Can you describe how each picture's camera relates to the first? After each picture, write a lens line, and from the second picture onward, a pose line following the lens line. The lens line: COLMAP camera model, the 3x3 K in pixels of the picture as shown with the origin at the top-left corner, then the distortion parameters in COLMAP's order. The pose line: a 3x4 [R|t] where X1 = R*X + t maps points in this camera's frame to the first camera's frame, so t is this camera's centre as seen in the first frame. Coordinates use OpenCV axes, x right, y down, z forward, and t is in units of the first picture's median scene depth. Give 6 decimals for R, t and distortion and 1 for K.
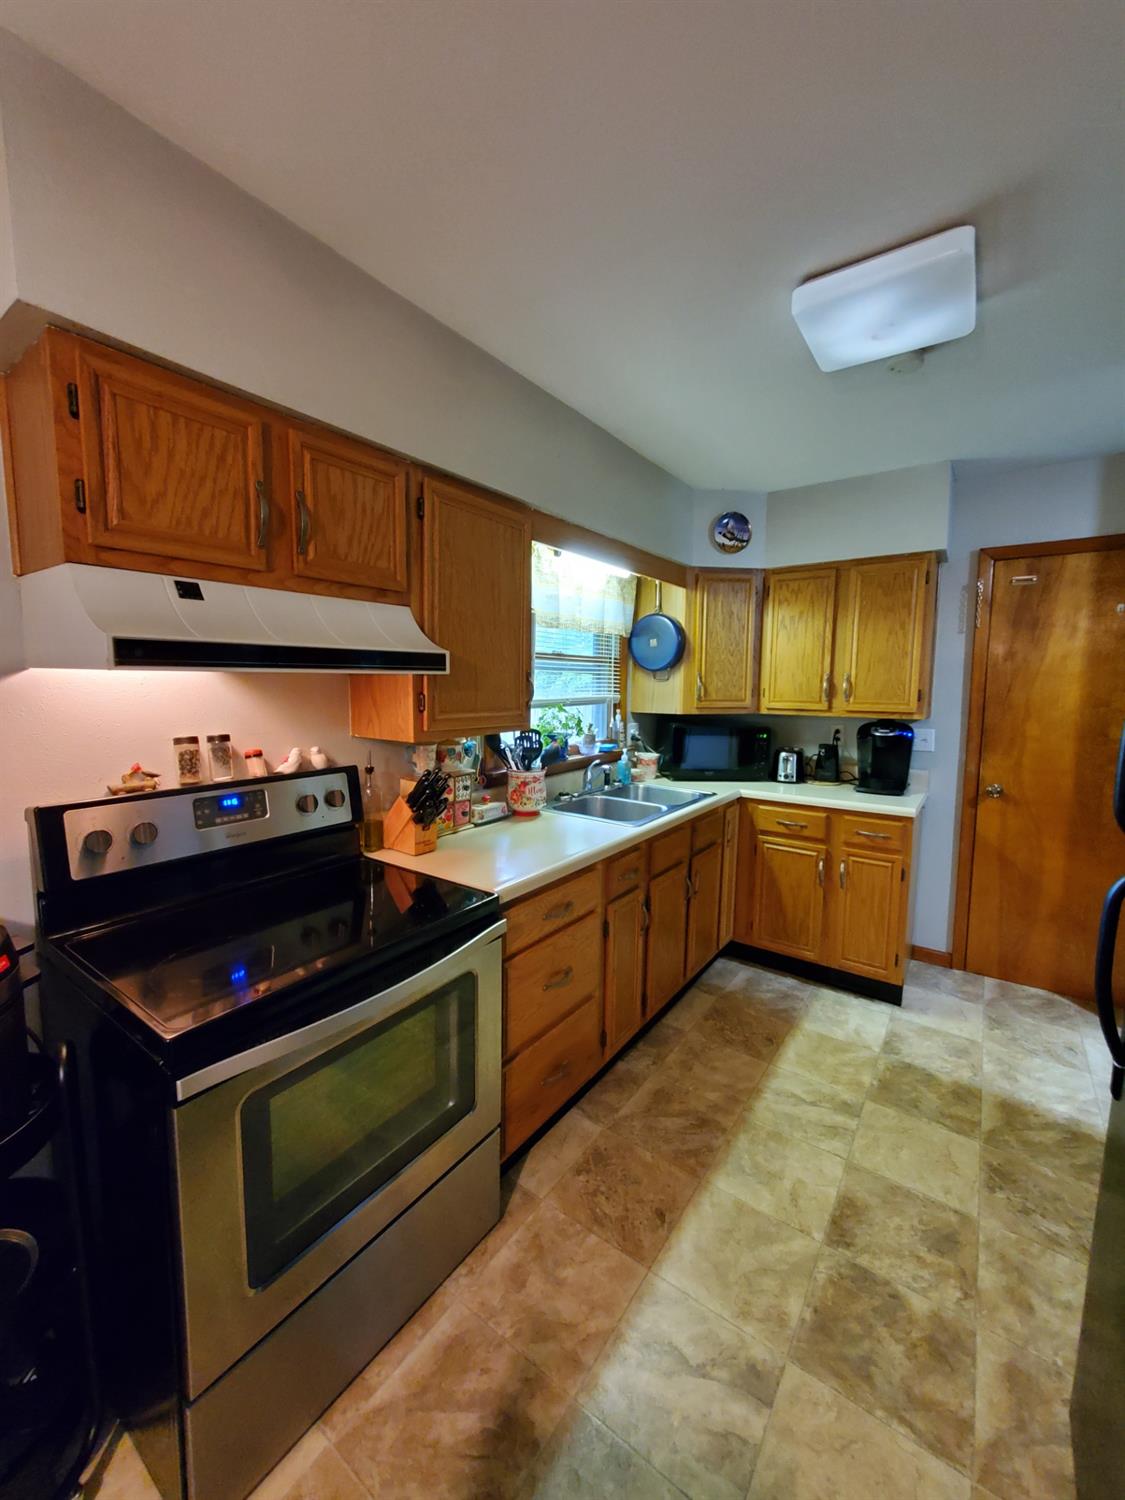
lens RADIAL K [[594.1, 0, 557.3], [0, 594.1, 740.8], [0, 0, 1]] dist [0.010790, -0.006791]
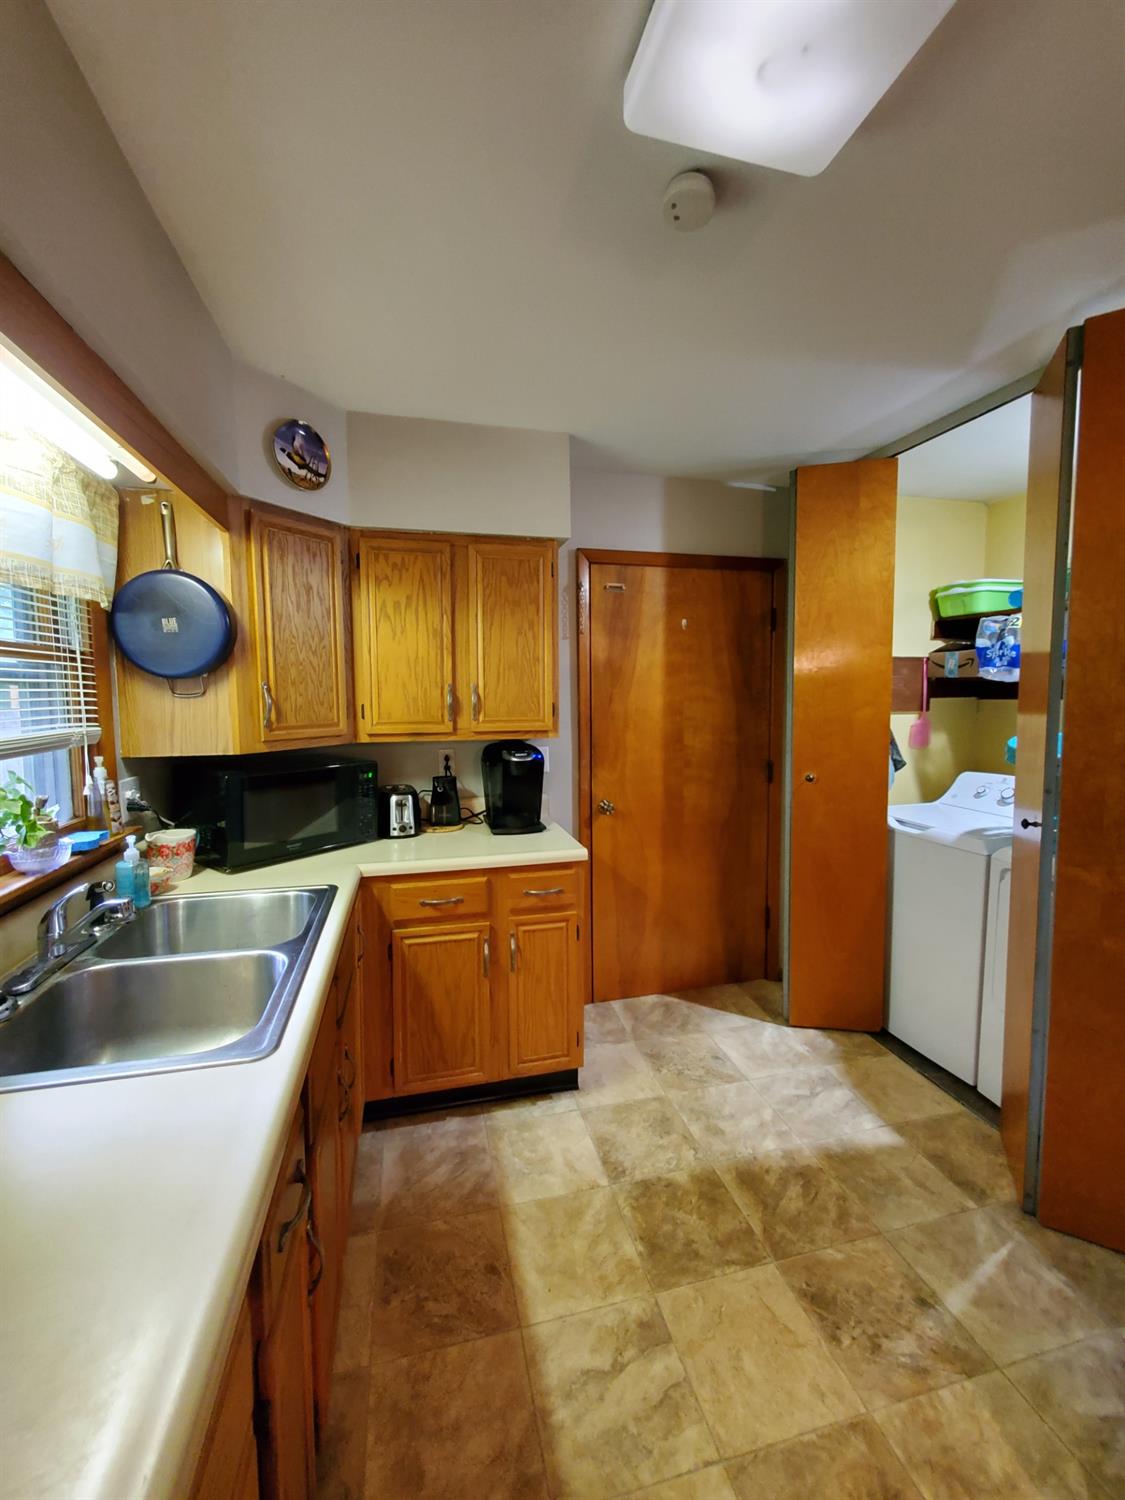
lens RADIAL K [[594.1, 0, 557.3], [0, 594.1, 740.8], [0, 0, 1]] dist [0.010790, -0.006791]
pose [[0.646692, -0.073185, 0.759232, -0.028147], [0.086381, 0.996010, 0.022433, -0.049204], [-0.757845, 0.051076, 0.650433, 0.441104]]
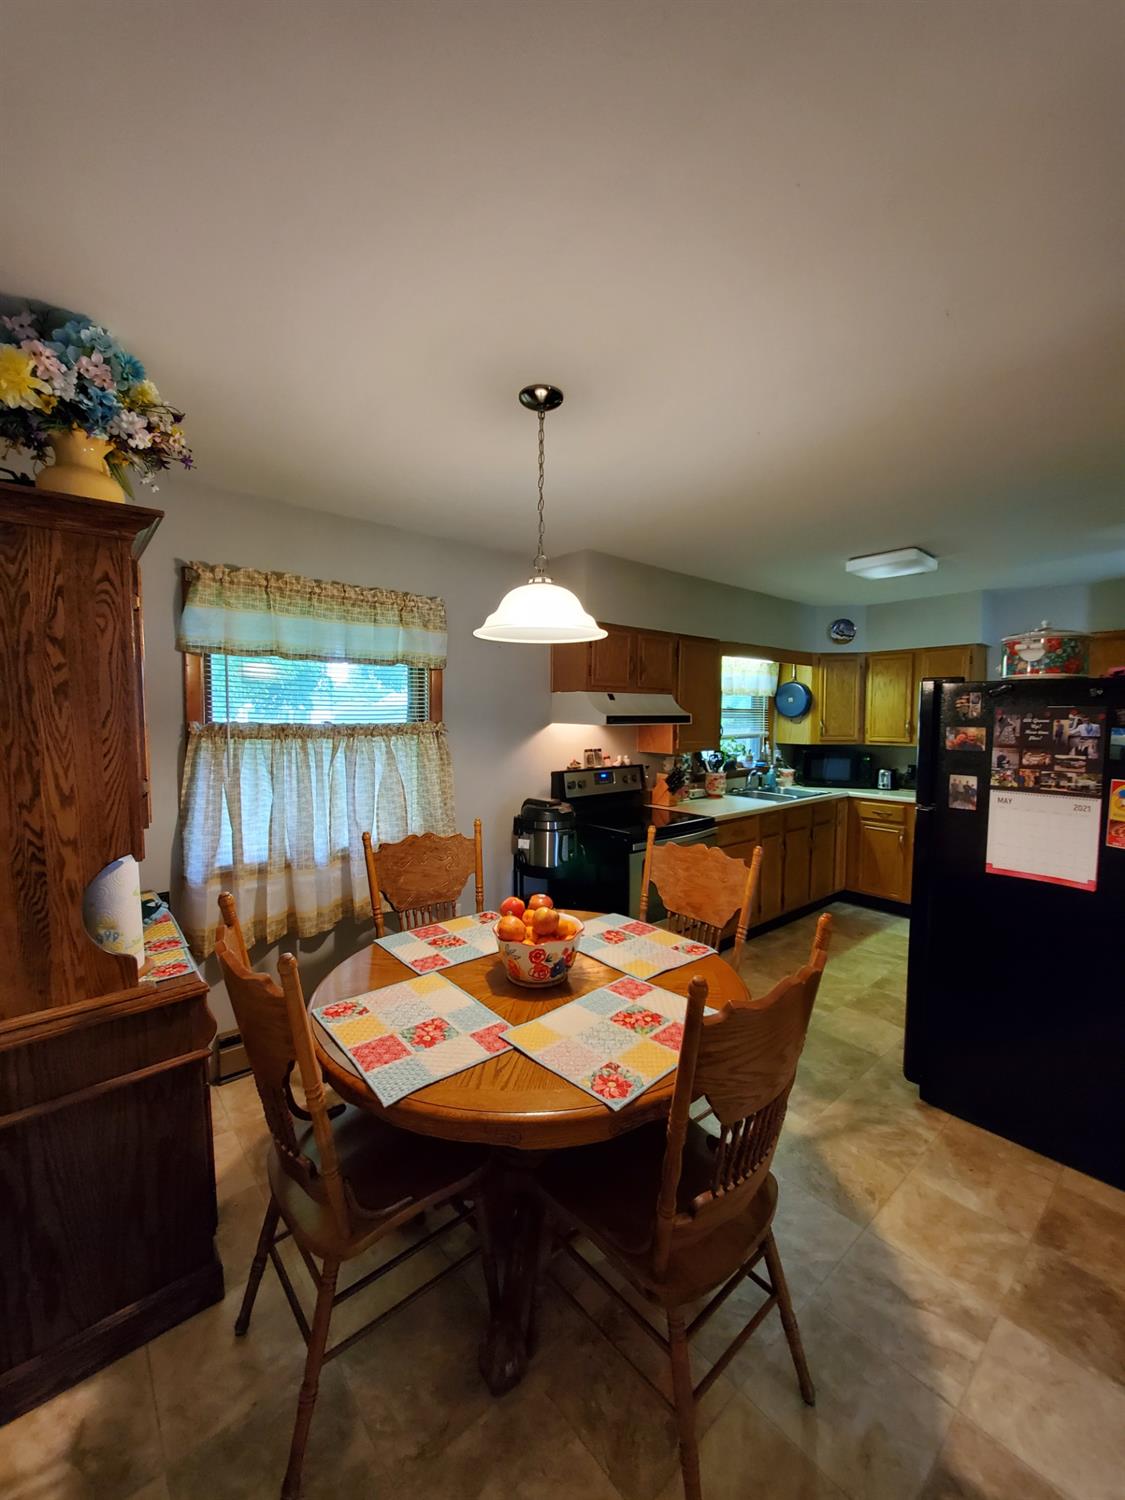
lens RADIAL K [[594.1, 0, 557.3], [0, 594.1, 740.8], [0, 0, 1]] dist [0.010790, -0.006791]
pose [[0.972188, 0.005626, -0.234132, -0.081362], [-0.019316, 0.998232, -0.056219, 0.052908], [0.233402, 0.059178, 0.970578, -0.770851]]
